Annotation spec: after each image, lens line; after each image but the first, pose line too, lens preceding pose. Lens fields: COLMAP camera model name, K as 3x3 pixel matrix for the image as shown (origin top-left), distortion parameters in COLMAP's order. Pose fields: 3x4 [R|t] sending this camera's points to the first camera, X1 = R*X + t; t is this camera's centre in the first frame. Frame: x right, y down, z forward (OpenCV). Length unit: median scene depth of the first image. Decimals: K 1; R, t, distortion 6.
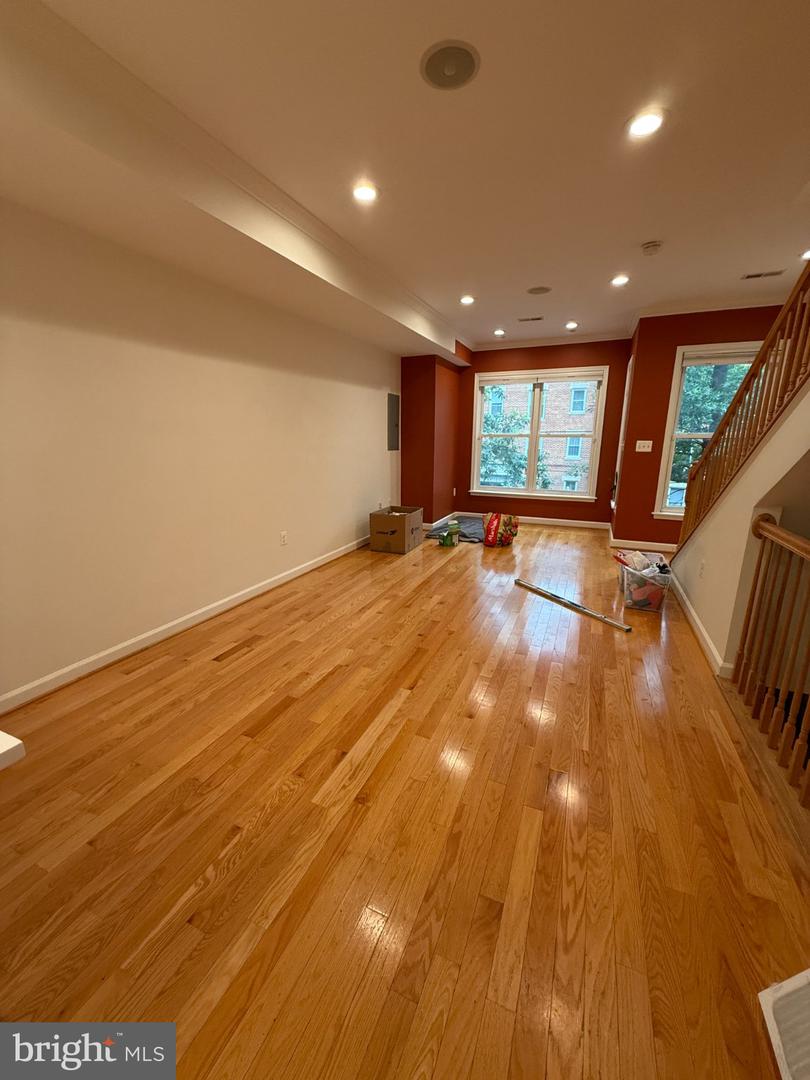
lens RADIAL K [[431.7, 0, 406.3], [0, 431.7, 536.9], [0, 0, 1]] dist [0.000945, -0.000041]
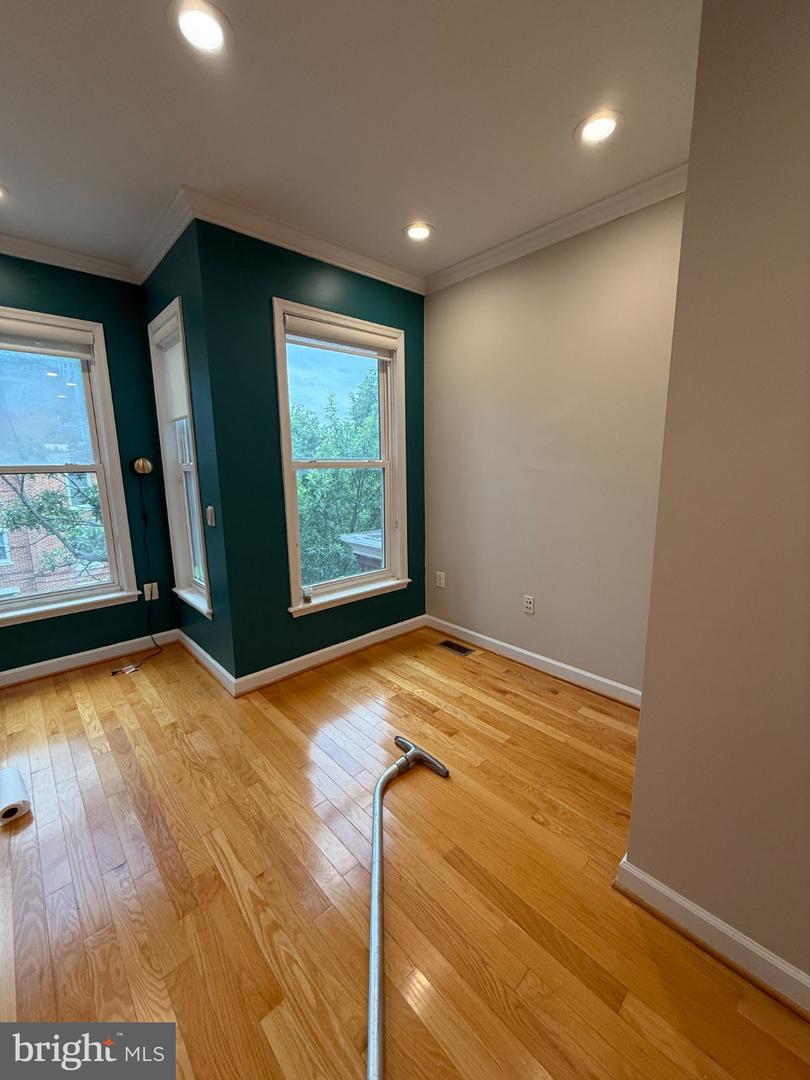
lens RADIAL K [[431.7, 0, 406.3], [0, 431.7, 536.9], [0, 0, 1]] dist [0.000945, -0.000041]
pose [[0.406829, -0.169448, 0.897651, 0.123442], [0.216469, 0.972540, 0.085477, -0.119168], [-0.887486, 0.159539, 0.432338, 0.474023]]
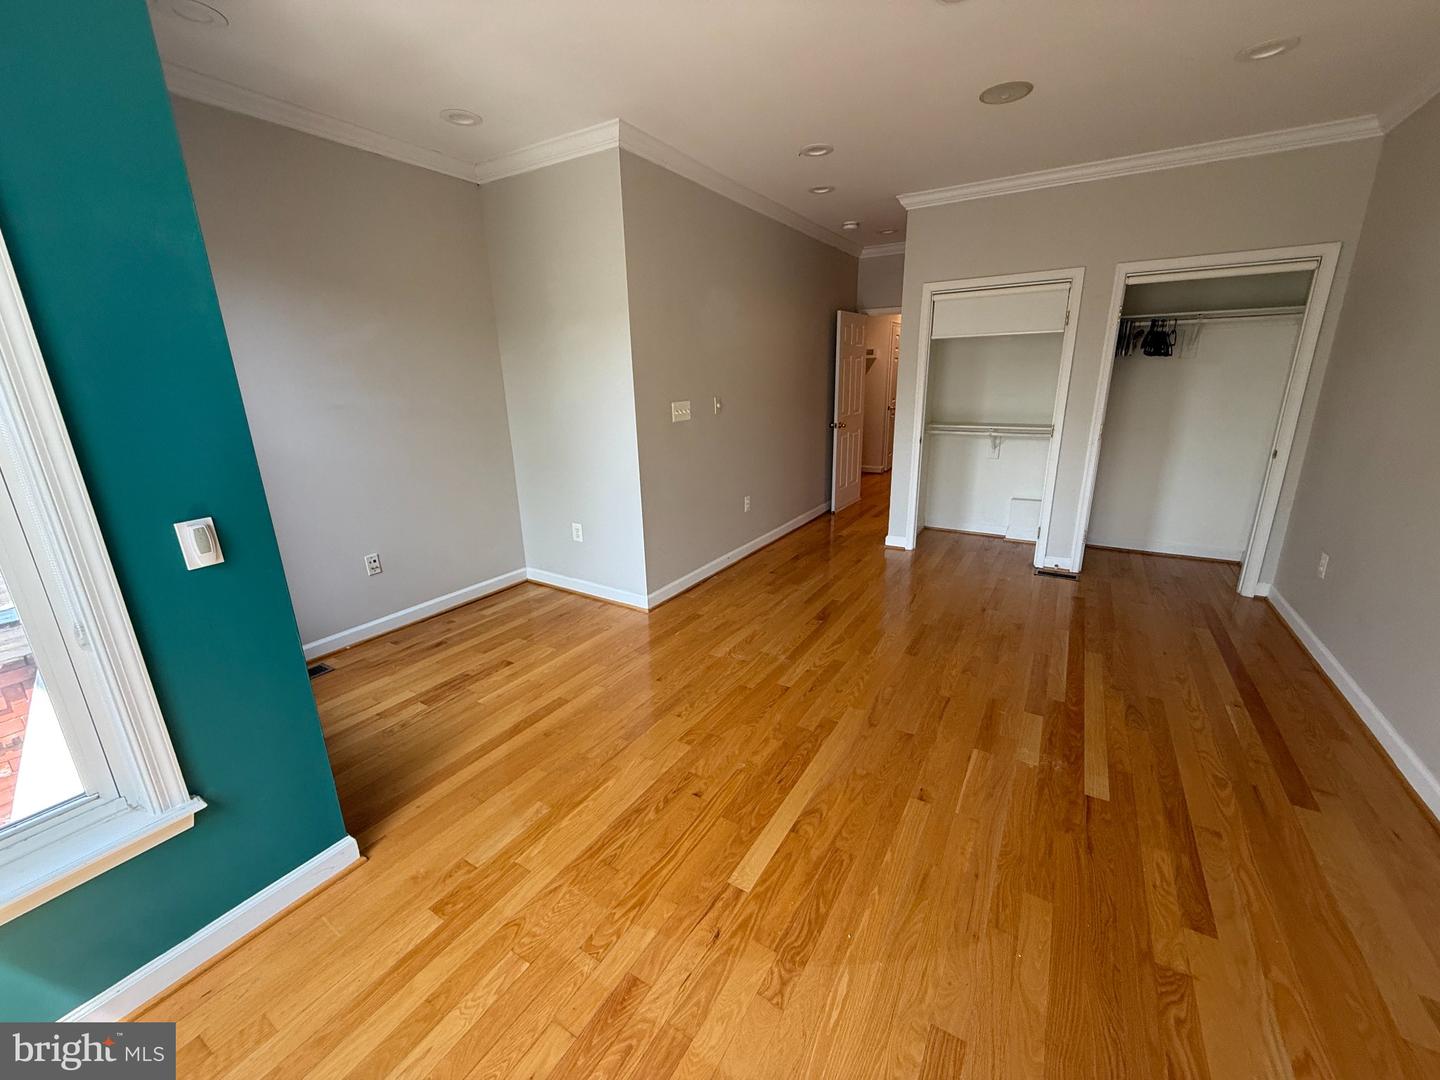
lens RADIAL K [[575.6, 0, 720.0], [0, 575.6, 540.0], [0, 0, 1]] dist [0.000945, -0.000041]
pose [[-0.990449, -0.023828, 0.135805, 0.181583], [0.044768, 0.876013, 0.480204, -0.220749], [-0.130409, 0.481698, -0.866580, 0.895123]]
